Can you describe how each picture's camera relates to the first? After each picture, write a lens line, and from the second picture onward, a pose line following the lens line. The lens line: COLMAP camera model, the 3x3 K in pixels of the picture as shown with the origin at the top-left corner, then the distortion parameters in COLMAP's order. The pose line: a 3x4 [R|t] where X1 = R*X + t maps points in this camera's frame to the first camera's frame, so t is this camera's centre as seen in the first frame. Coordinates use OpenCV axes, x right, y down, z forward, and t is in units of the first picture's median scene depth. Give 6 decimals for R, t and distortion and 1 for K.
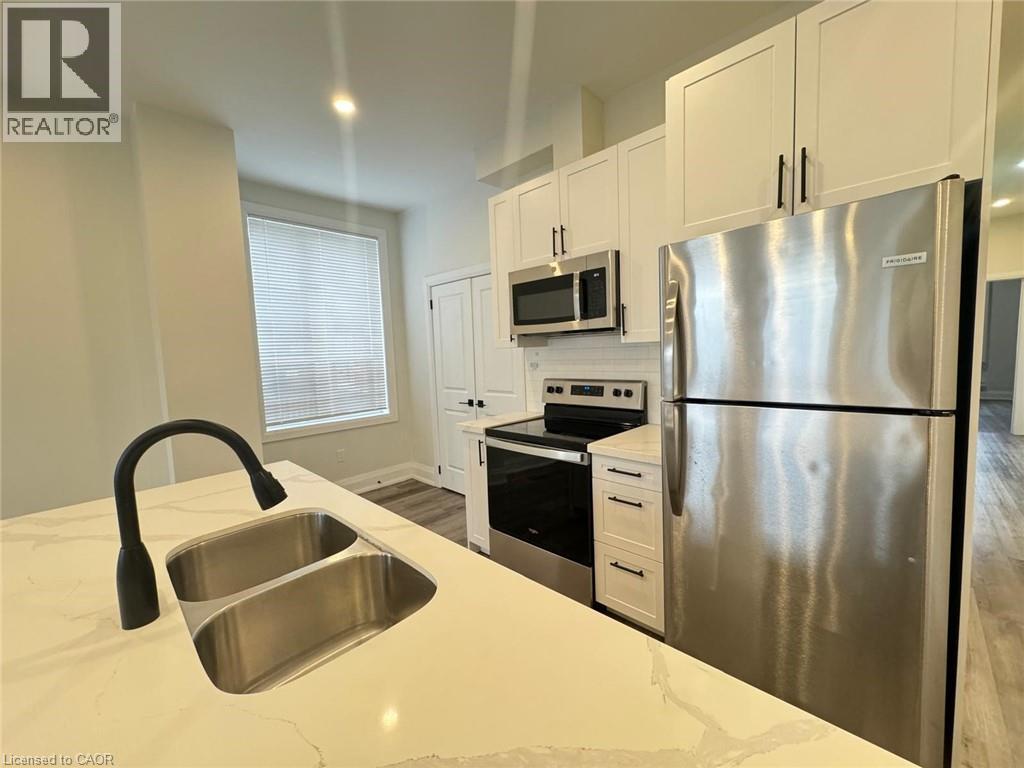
lens RADIAL K [[407.8, 0, 510.5], [0, 407.8, 381.7], [0, 0, 1]] dist [-0.002598, -0.000386]
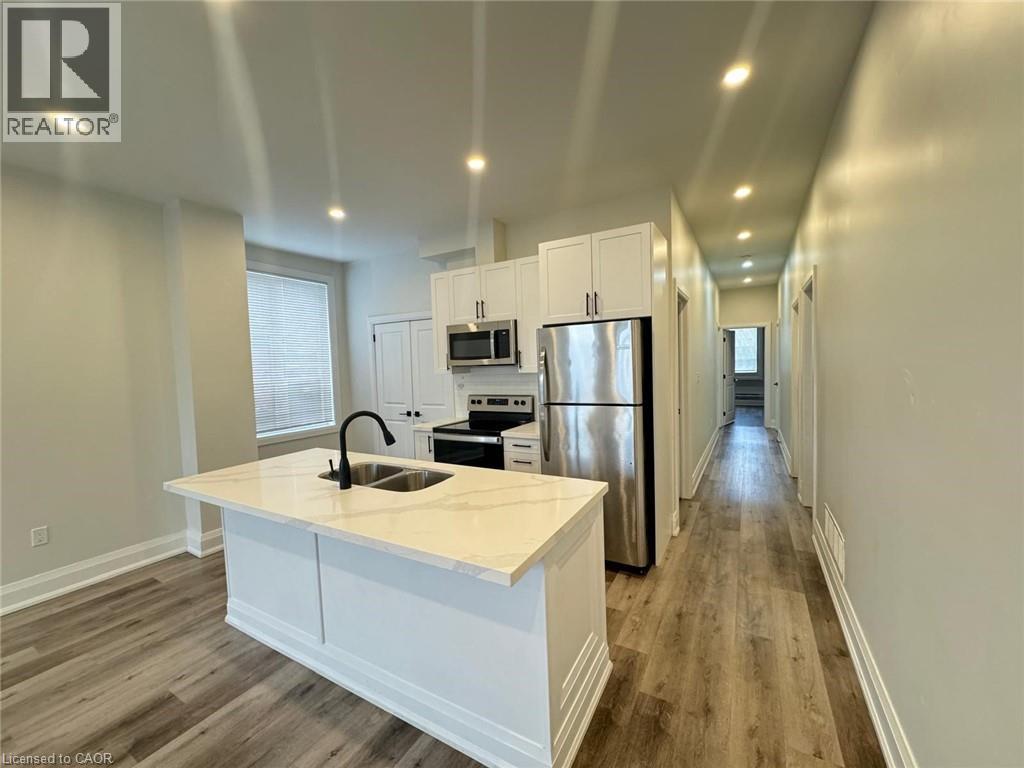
lens RADIAL K [[407.8, 0, 510.5], [0, 407.8, 381.7], [0, 0, 1]] dist [-0.002598, -0.000386]
pose [[0.968560, -0.004709, 0.248736, -0.160713], [0.015016, 0.999105, -0.039555, 0.007279], [-0.248327, 0.042047, 0.967763, -0.555061]]
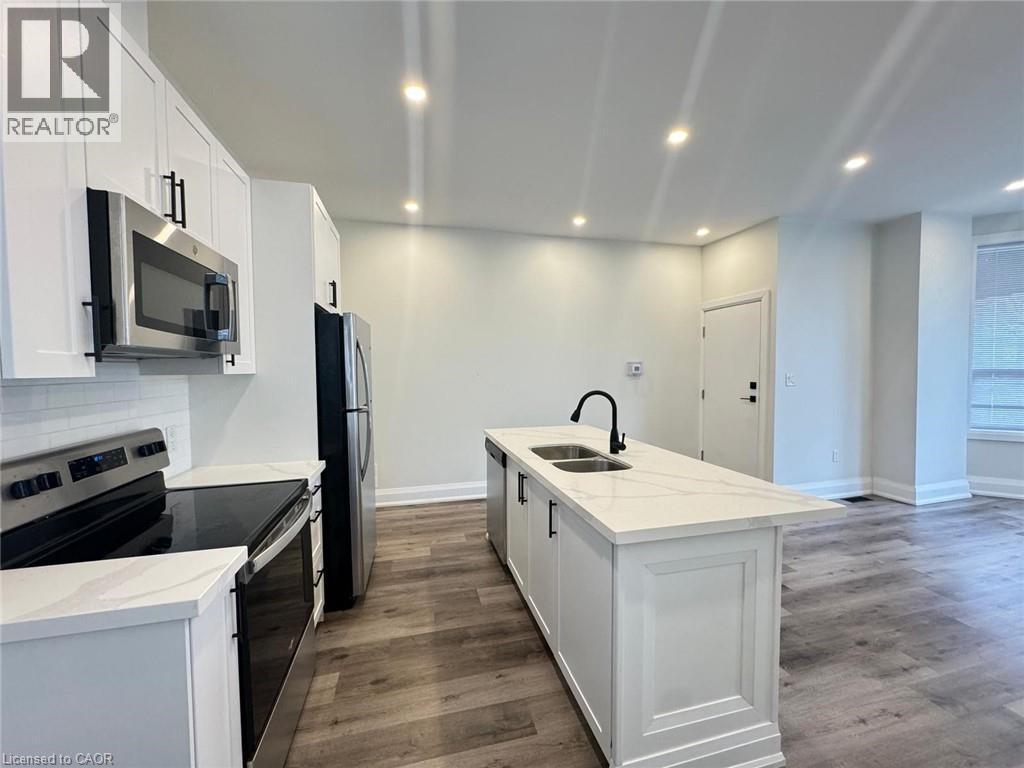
lens RADIAL K [[408.0, 0, 512.0], [0, 408.0, 384.0], [0, 0, 1]] dist [-0.000663, 0.000048]
pose [[-0.854850, 0.026982, 0.518173, -0.566819], [0.083021, 0.992894, 0.085262, -0.085281], [-0.512190, 0.115905, -0.851016, 1.217883]]
